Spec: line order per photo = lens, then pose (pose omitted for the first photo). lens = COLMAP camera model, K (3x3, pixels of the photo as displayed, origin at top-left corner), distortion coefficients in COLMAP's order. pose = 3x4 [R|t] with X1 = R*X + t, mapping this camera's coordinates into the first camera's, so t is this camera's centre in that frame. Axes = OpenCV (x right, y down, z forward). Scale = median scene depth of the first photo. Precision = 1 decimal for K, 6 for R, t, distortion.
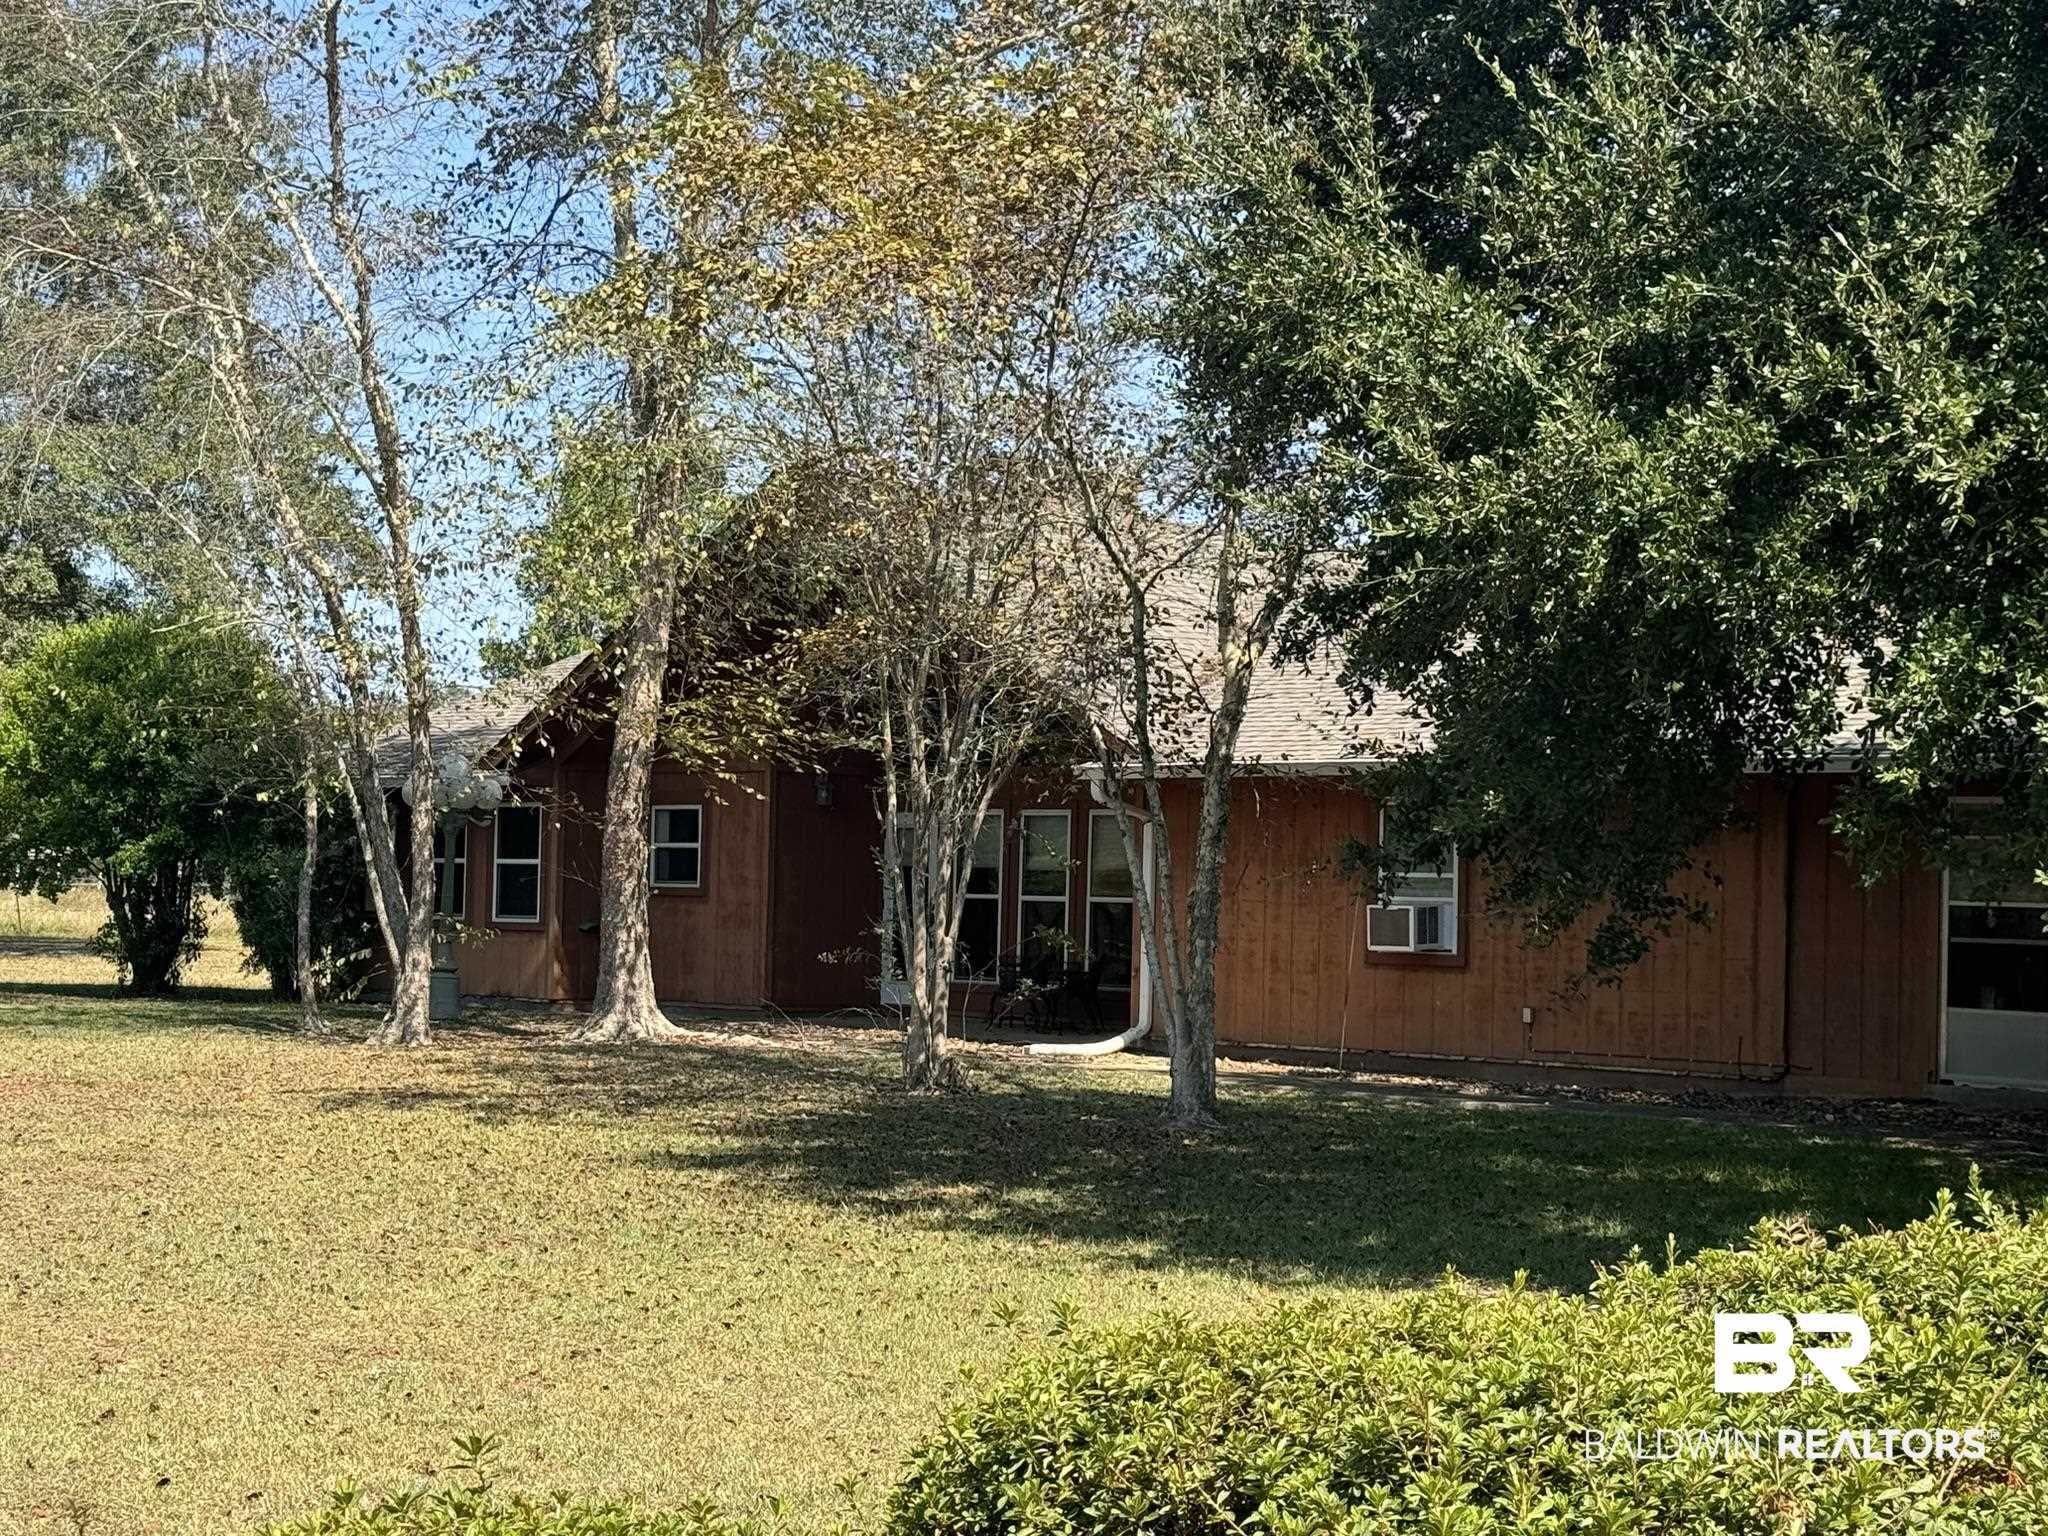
lens RADIAL K [[3533.0, 0, 1024.0], [0, 3533.0, 768.0], [0, 0, 1]] dist [0.011505, 0.005491]
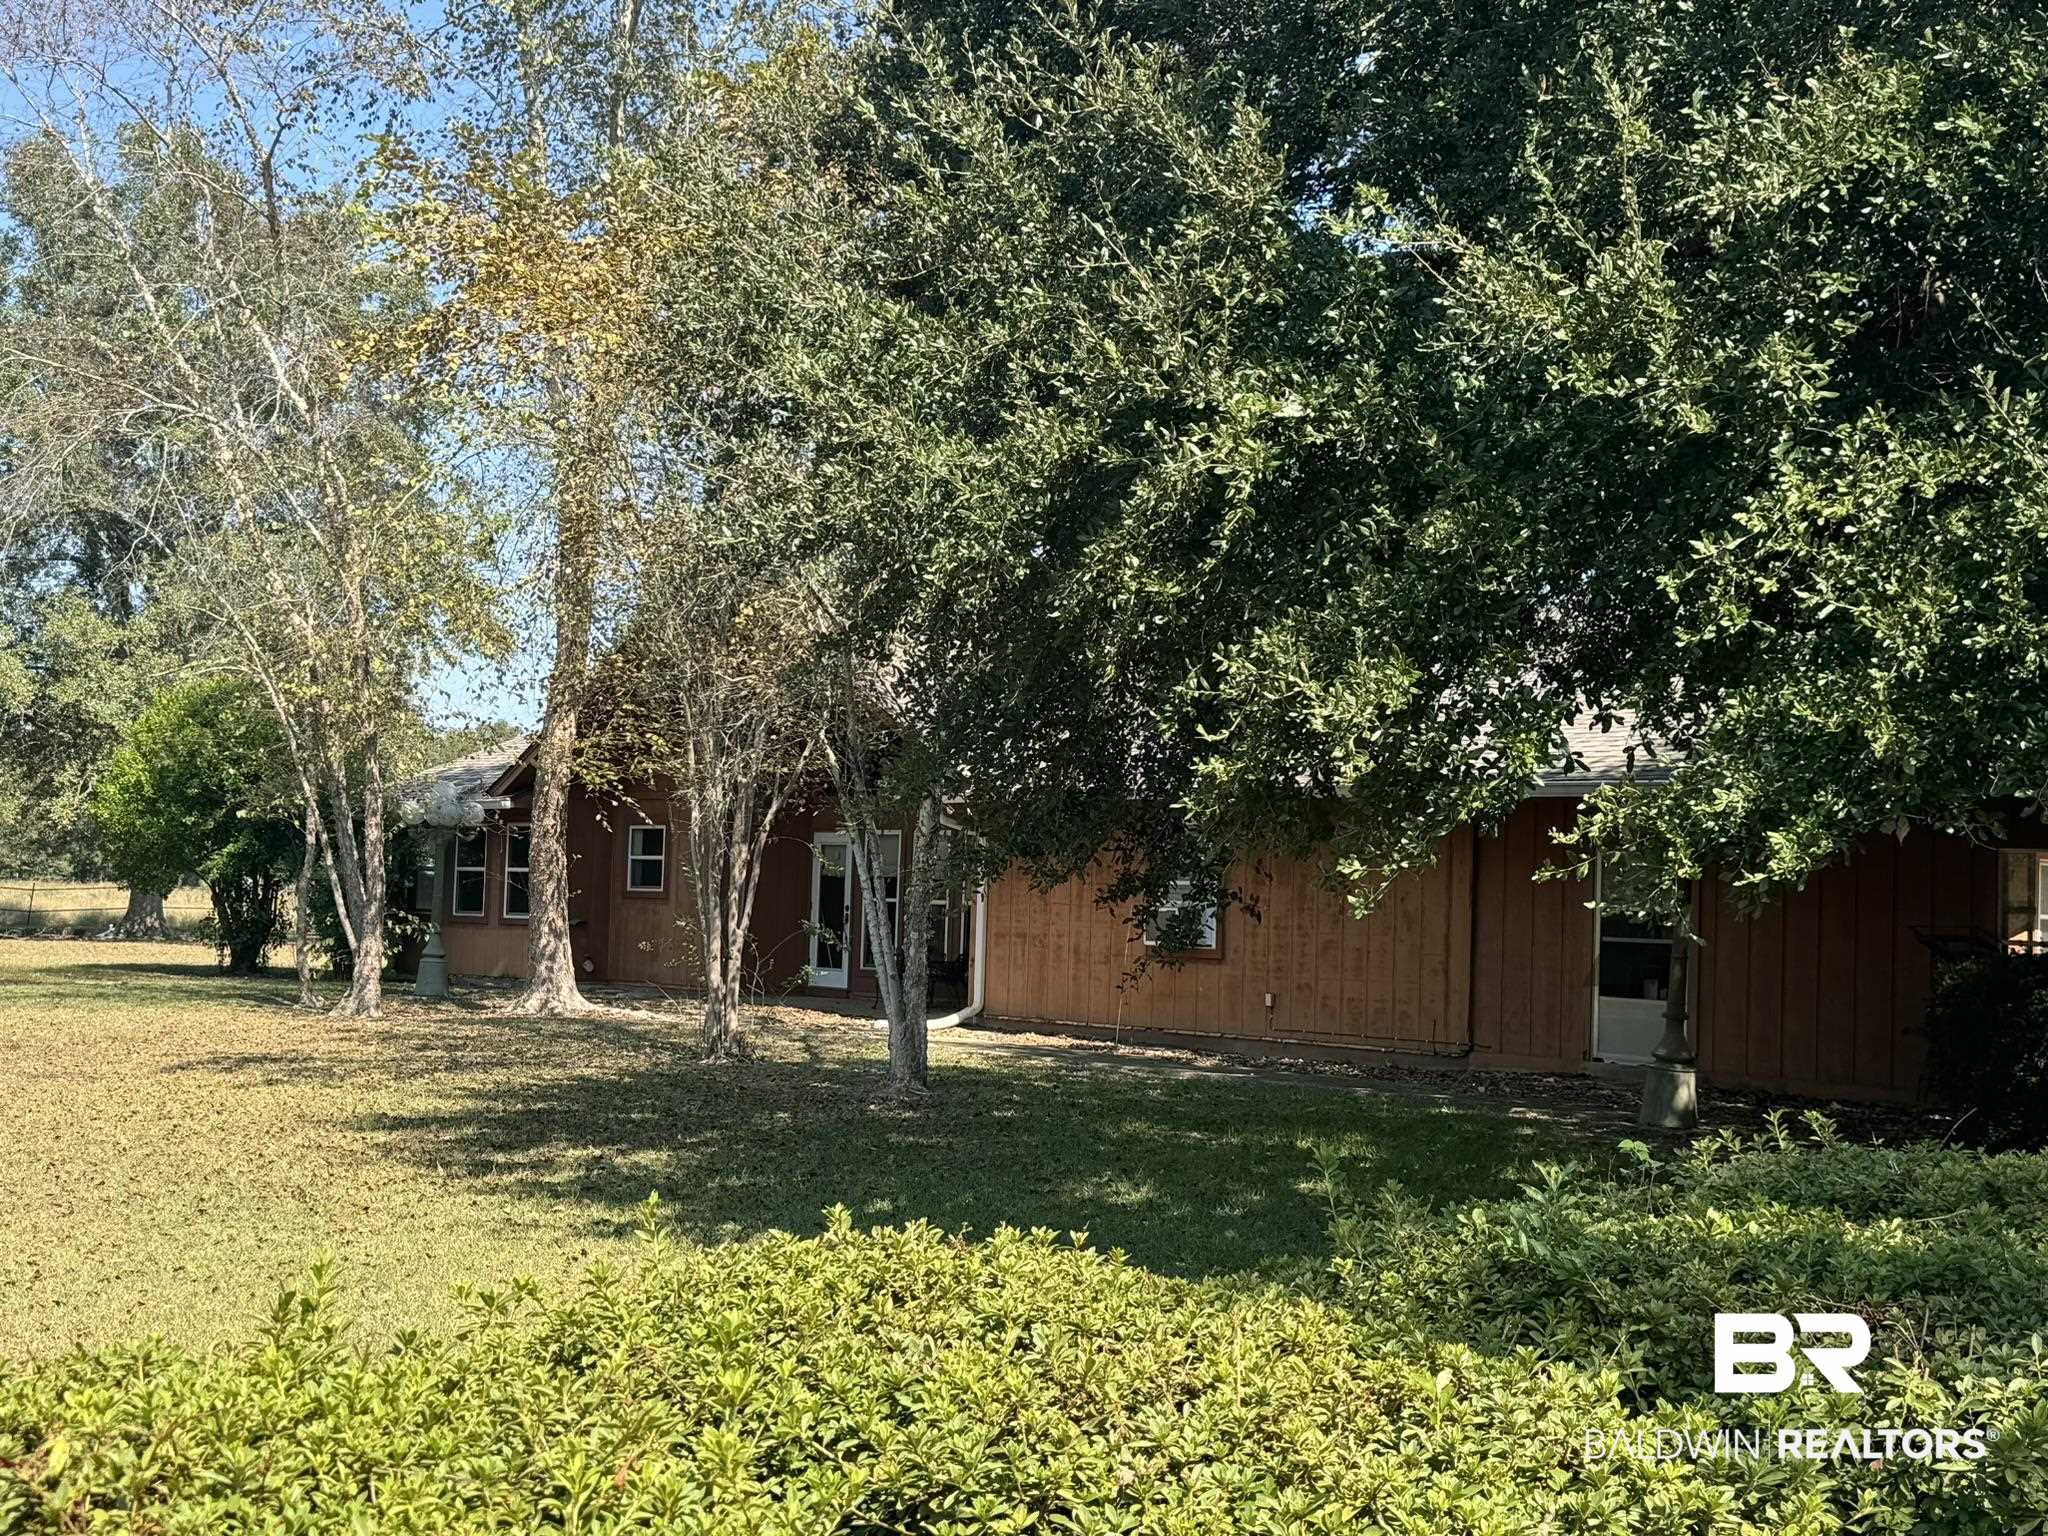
lens RADIAL K [[2613.3, 0, 1024.0], [0, 2613.3, 768.0], [0, 0, 1]] dist [0.021717, 0.010212]
pose [[0.998659, 0.004920, -0.051546, 0.101308], [-0.005848, 0.999823, -0.017863, 0.007310], [0.051449, 0.018140, 0.998511, 0.103978]]
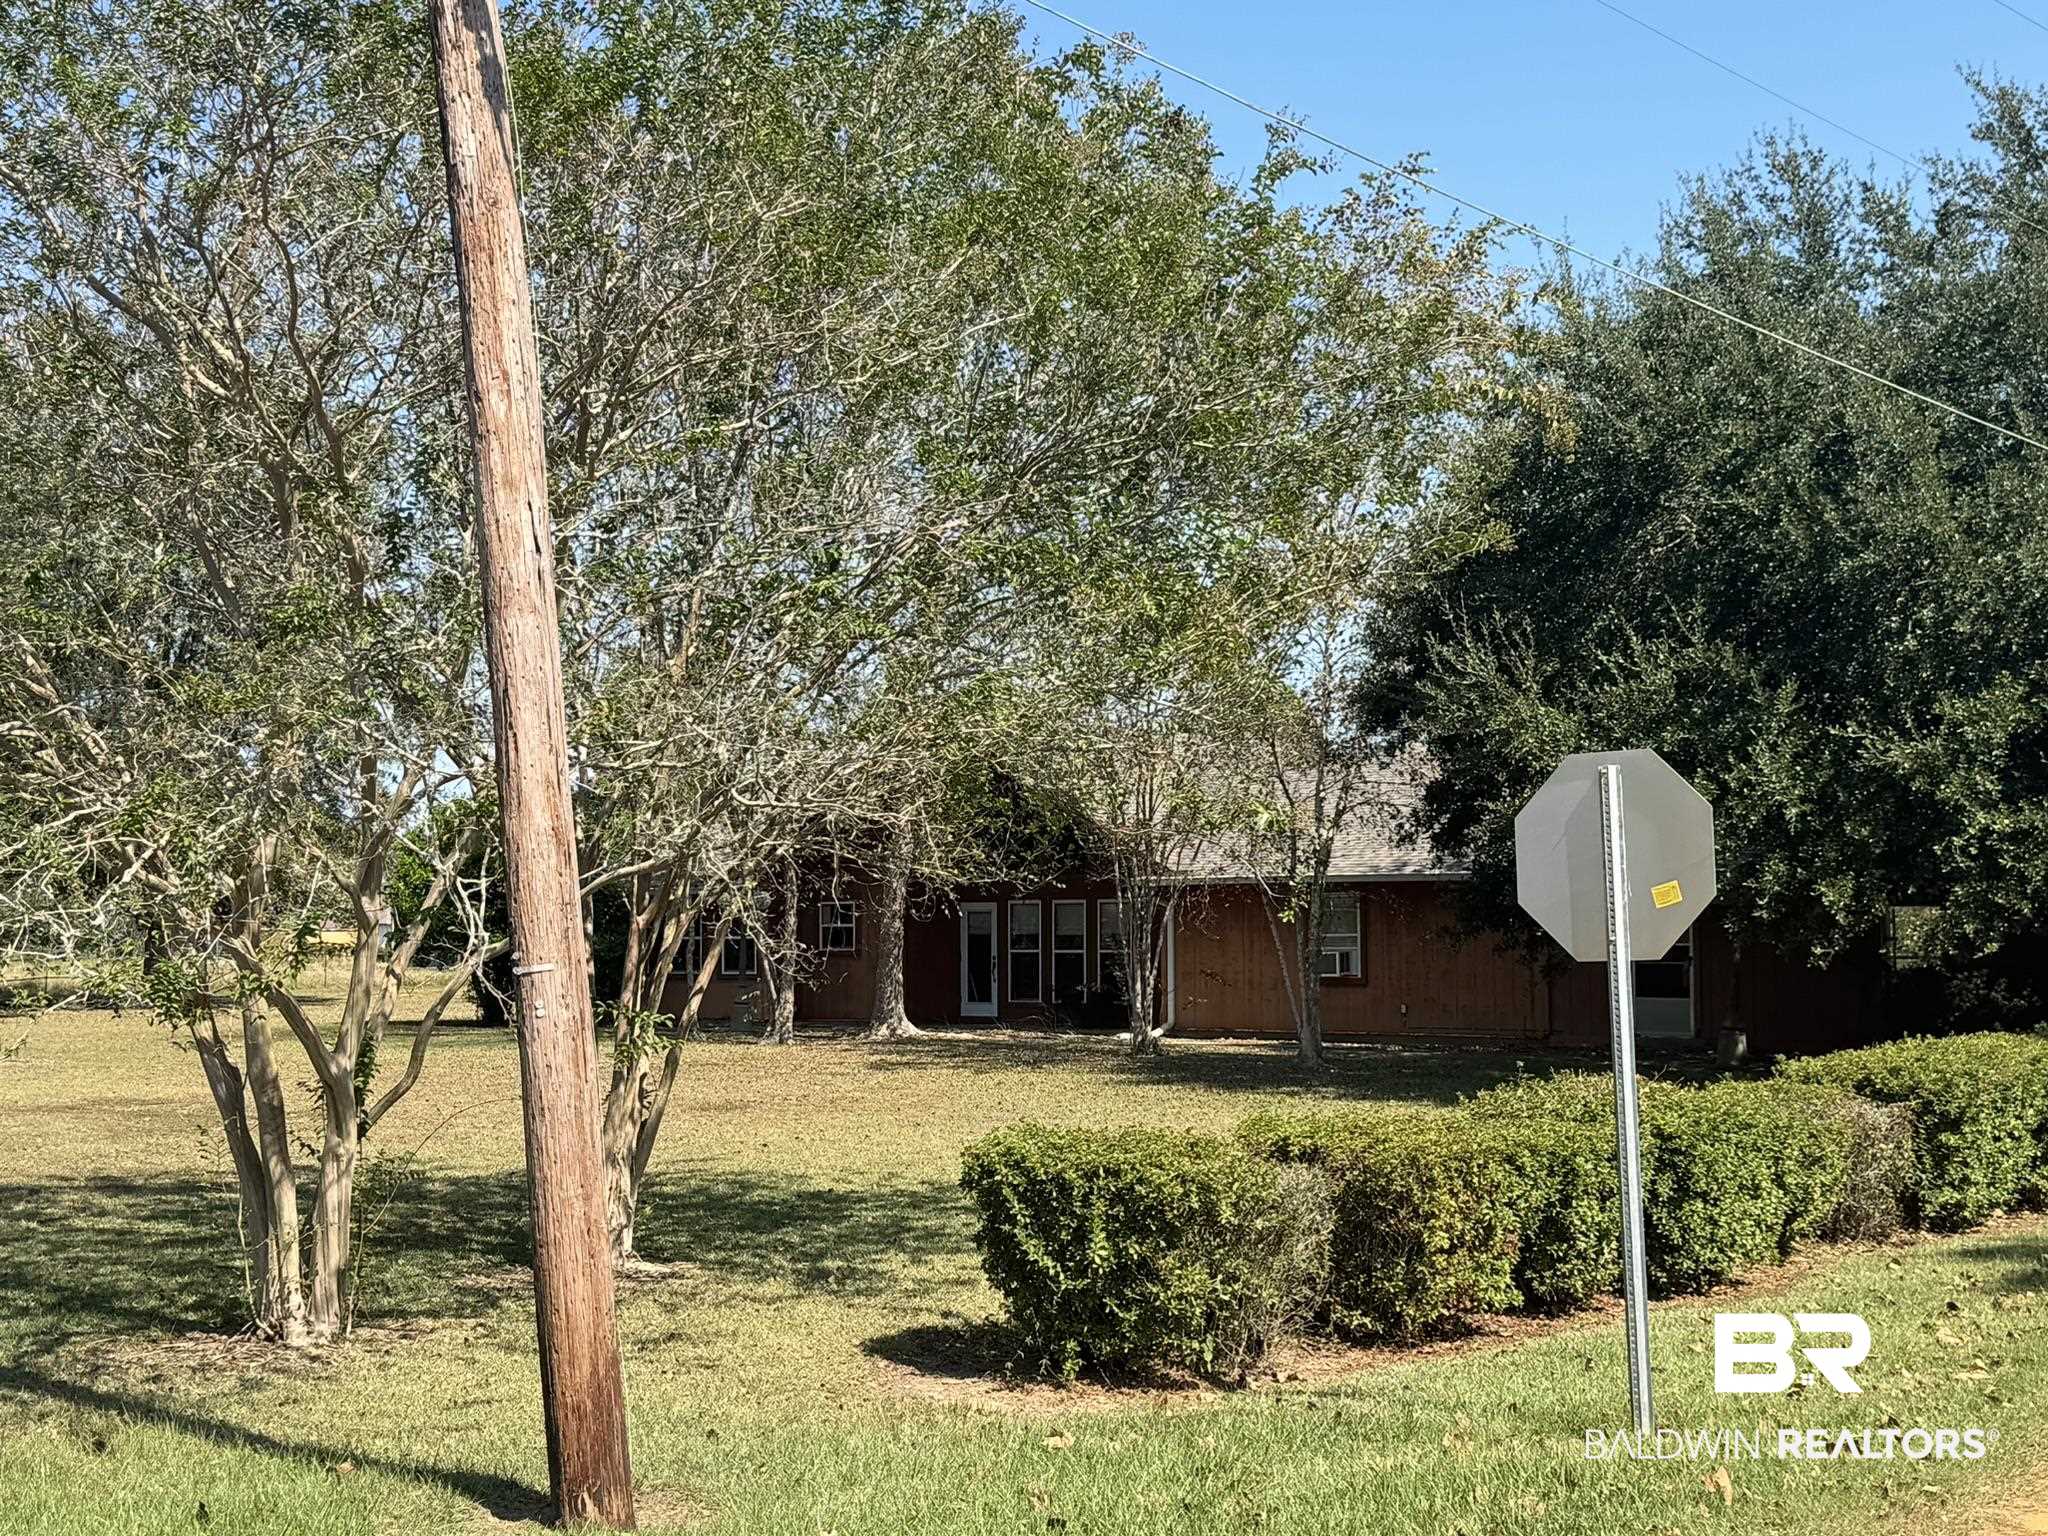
lens RADIAL K [[3173.0, 0, 1024.0], [0, 3173.0, 768.0], [0, 0, 1]] dist [-0.029128, -0.051064]
pose [[0.985389, -0.016983, 0.169469, -0.323049], [0.019201, 0.999750, -0.011457, -0.040126], [-0.169232, 0.014543, 0.985469, -0.590177]]
